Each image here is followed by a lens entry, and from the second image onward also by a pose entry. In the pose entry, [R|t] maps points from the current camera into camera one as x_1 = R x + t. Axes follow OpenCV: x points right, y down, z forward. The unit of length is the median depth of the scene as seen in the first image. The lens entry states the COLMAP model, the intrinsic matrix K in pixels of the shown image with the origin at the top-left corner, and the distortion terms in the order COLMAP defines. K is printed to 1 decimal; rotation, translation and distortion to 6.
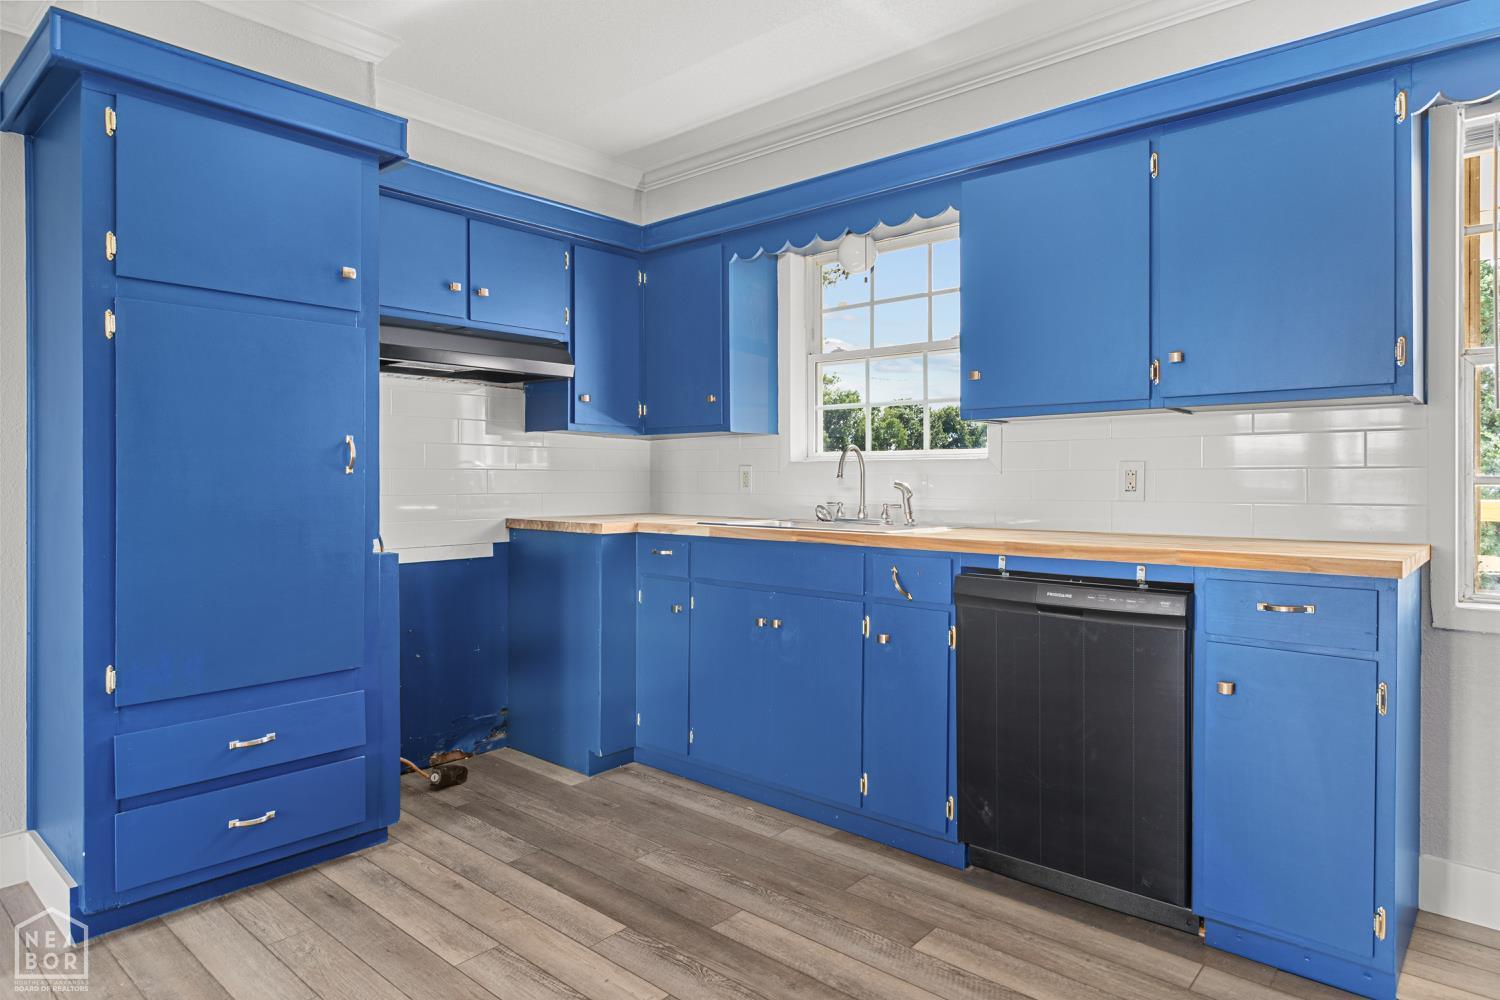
lens RADIAL K [[876.8, 0, 751.3], [0, 876.8, 493.9], [0, 0, 1]] dist [0.002442, 0.001470]
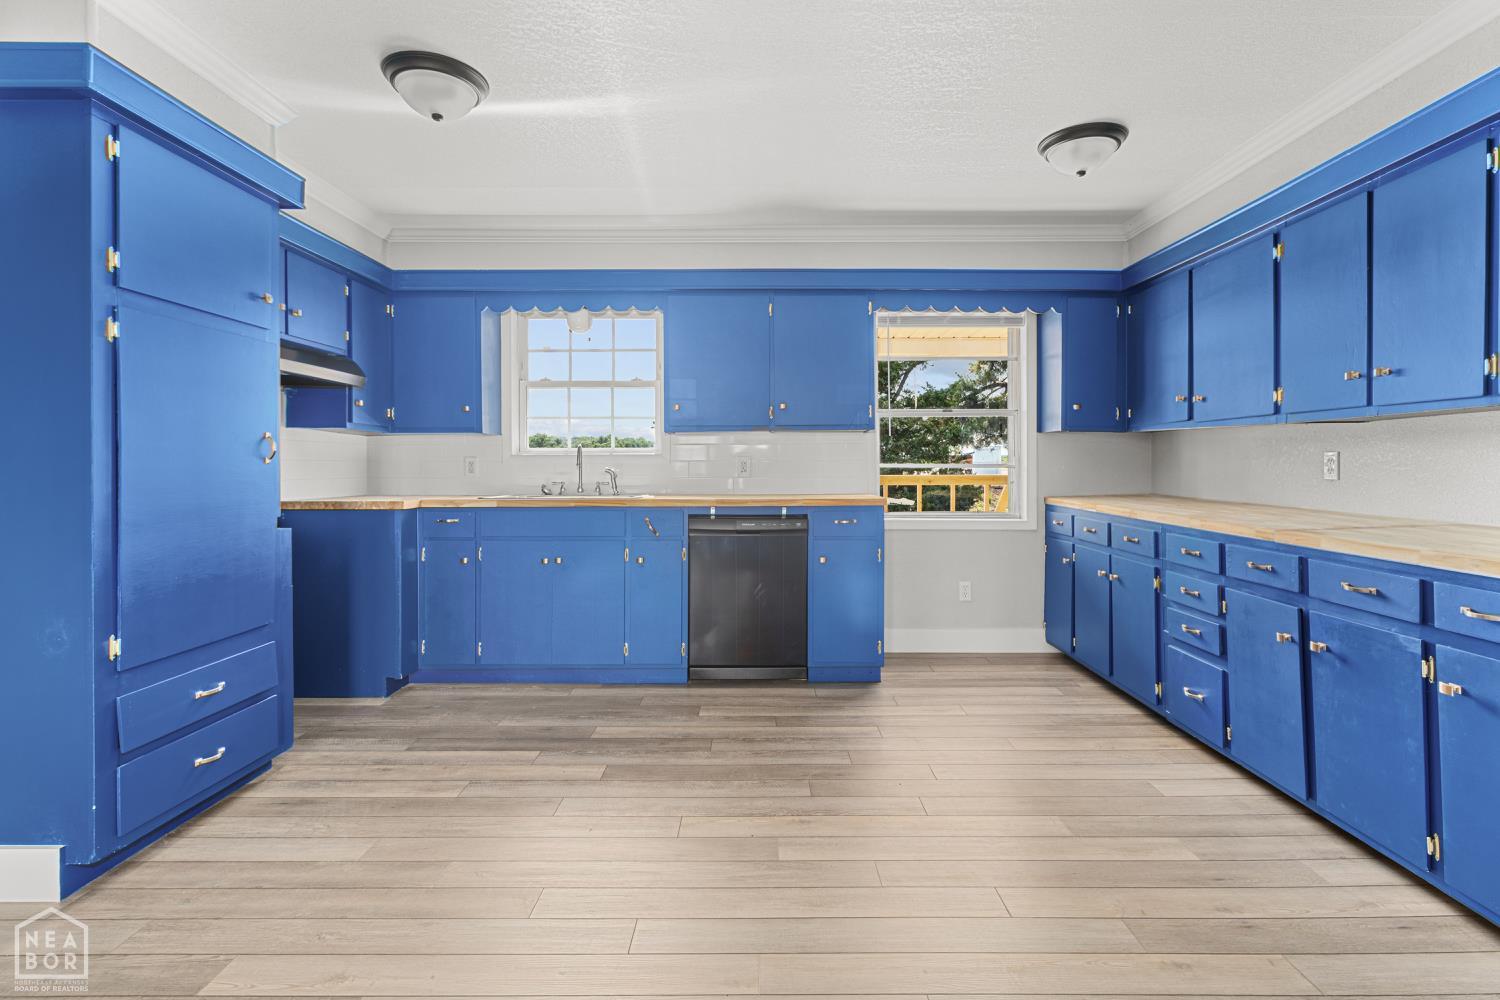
lens RADIAL K [[701.9, 0, 753.6], [0, 701.9, 487.5], [0, 0, 1]] dist [0.000846, -0.000451]
pose [[0.755430, -0.023083, 0.654822, -0.579660], [0.015053, 0.999727, 0.017874, 0.003336], [-0.655056, -0.003645, 0.755571, -0.174225]]
